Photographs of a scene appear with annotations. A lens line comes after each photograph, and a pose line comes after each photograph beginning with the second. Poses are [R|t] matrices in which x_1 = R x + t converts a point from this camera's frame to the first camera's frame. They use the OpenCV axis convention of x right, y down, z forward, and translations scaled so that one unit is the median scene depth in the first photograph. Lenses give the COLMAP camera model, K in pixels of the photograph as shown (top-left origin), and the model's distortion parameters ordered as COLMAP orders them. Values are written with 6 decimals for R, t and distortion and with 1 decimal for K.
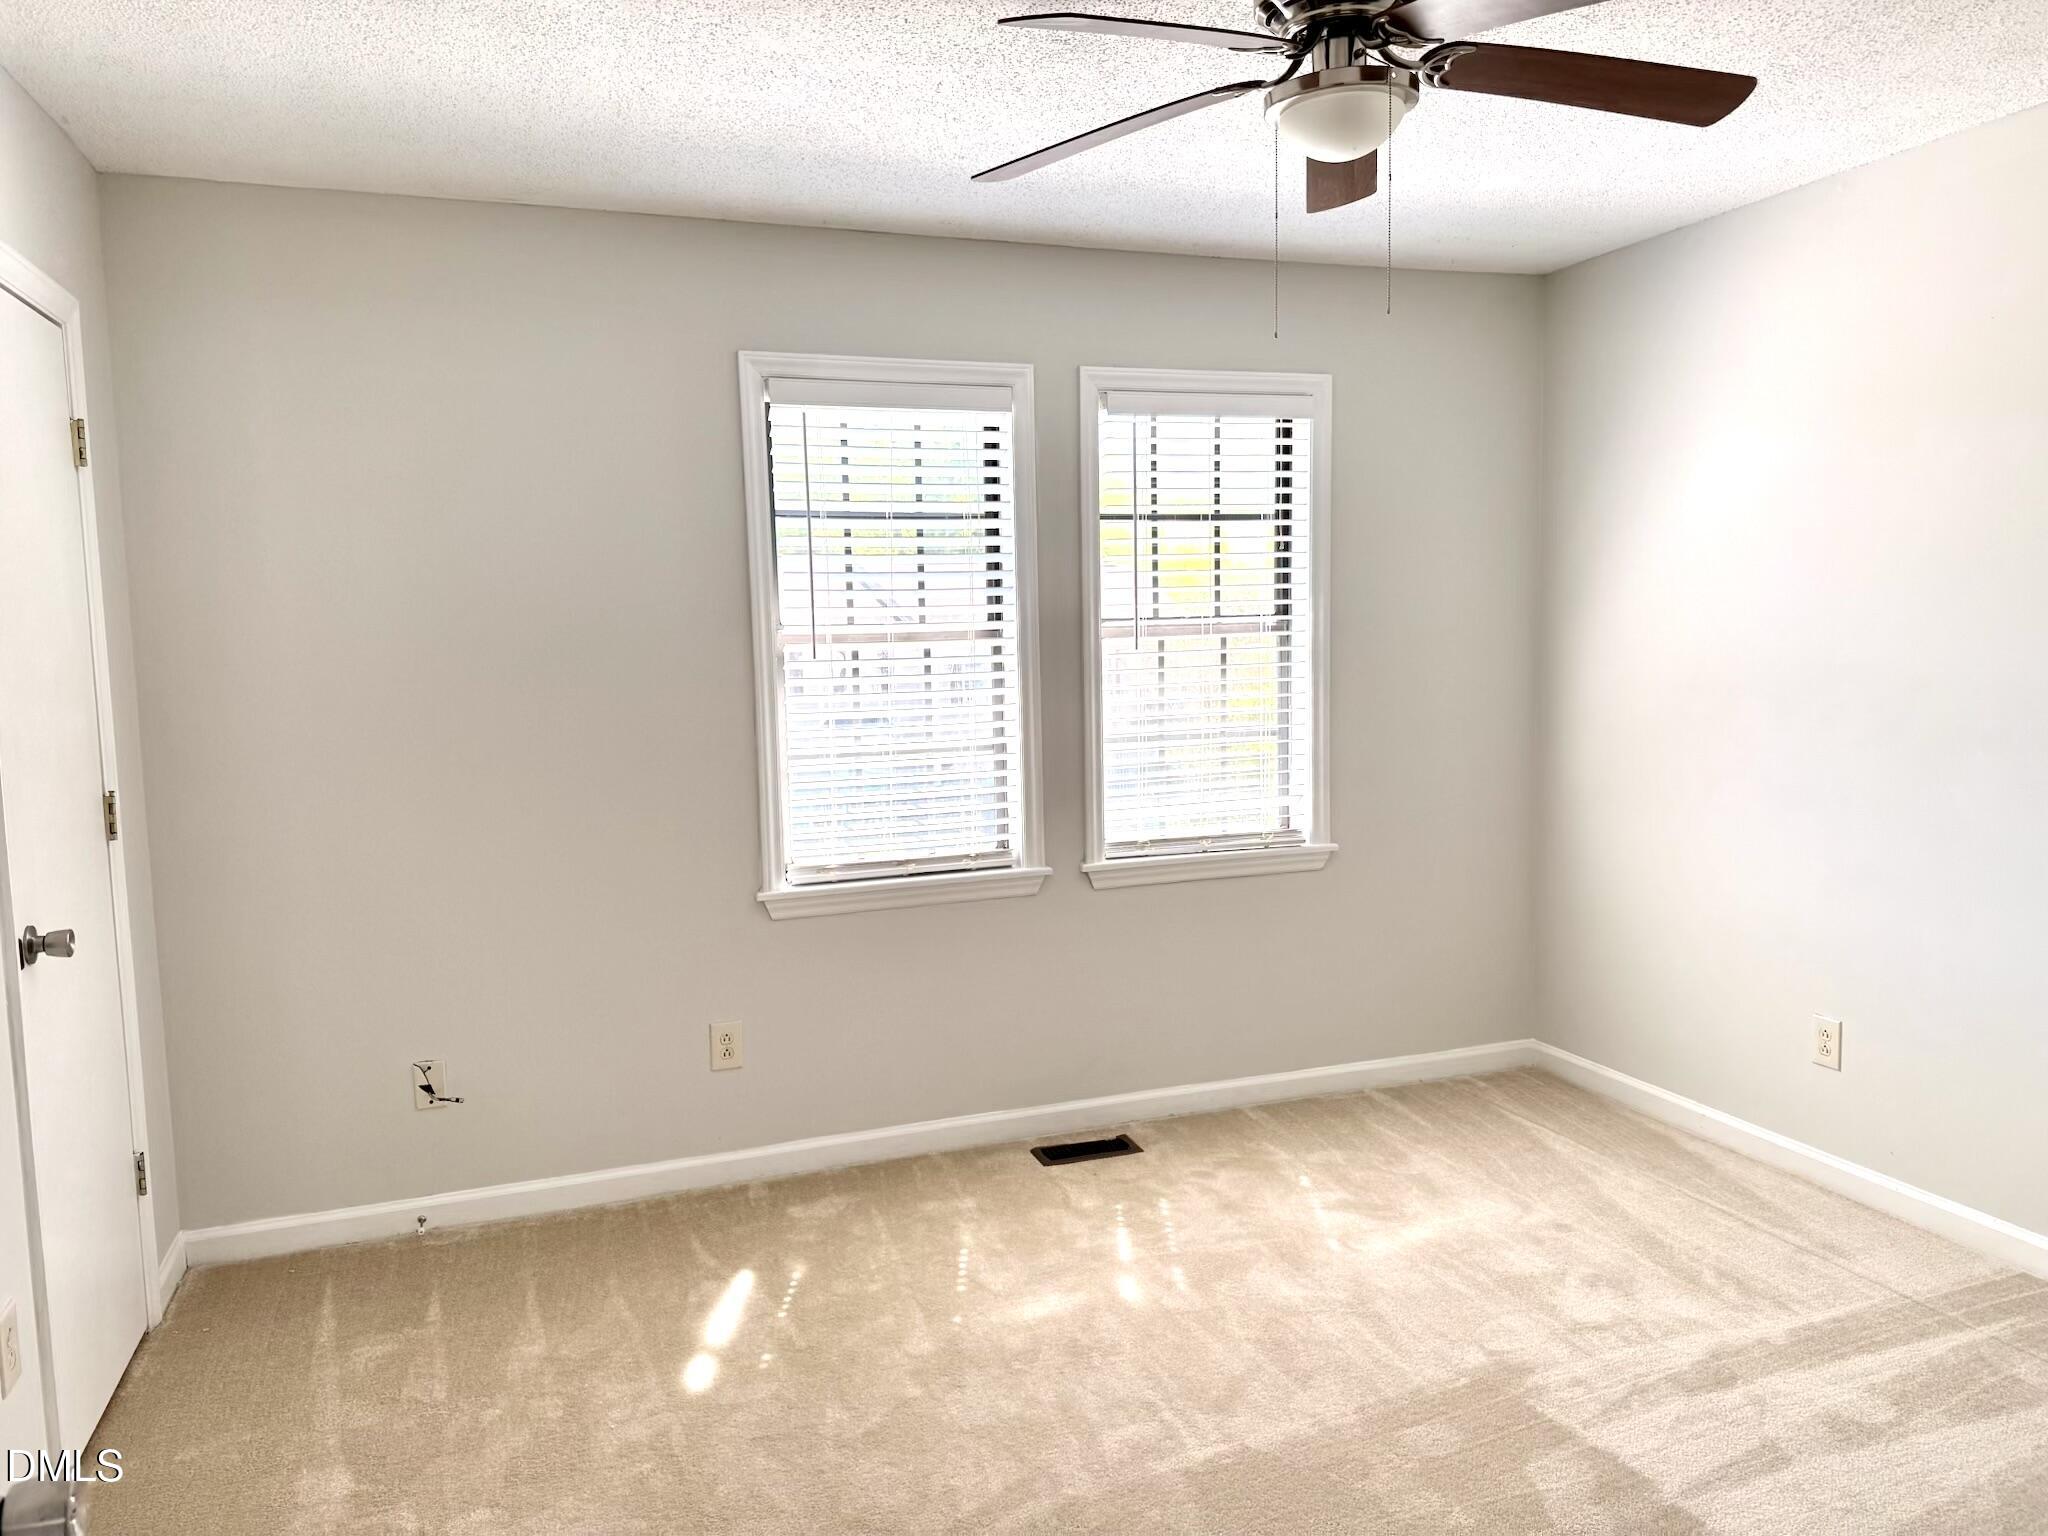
lens RADIAL K [[1444.9, 0, 1024.0], [0, 1444.9, 768.0], [0, 0, 1]] dist [0.073816, -0.120575]
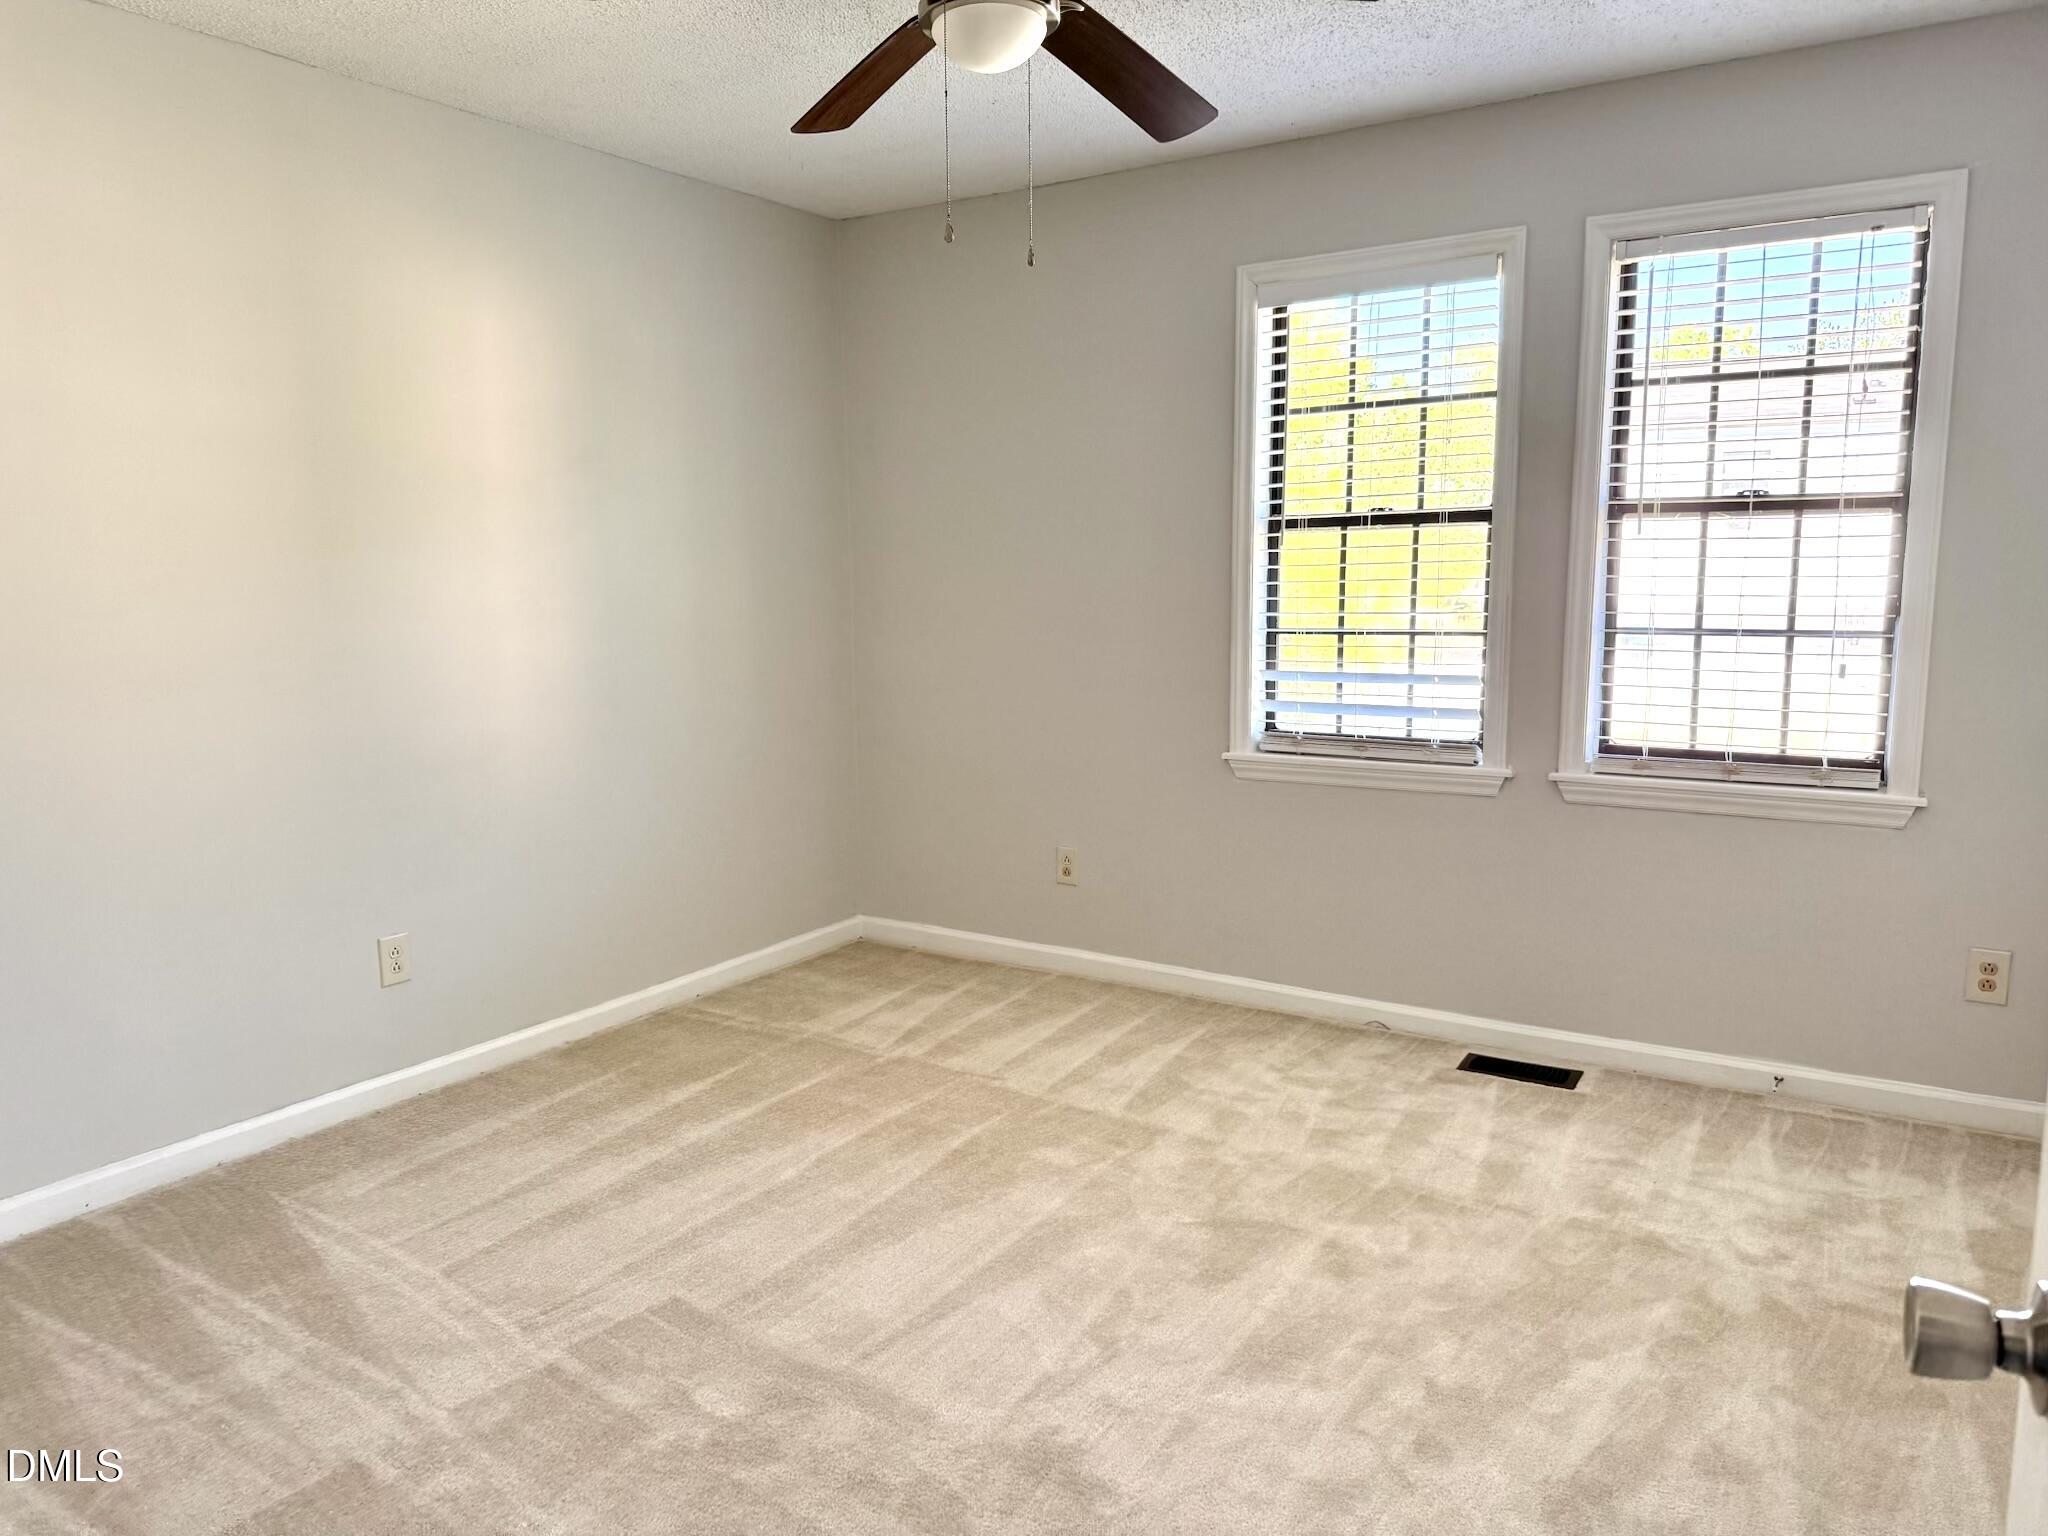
lens RADIAL K [[1412.1, 0, 1024.0], [0, 1412.1, 768.0], [0, 0, 1]] dist [0.039607, -0.058900]
pose [[0.590441, 0.129574, -0.796612, 0.580290], [-0.086209, 0.991507, 0.097377, 0.005577], [0.802463, 0.011179, 0.596597, 0.194168]]
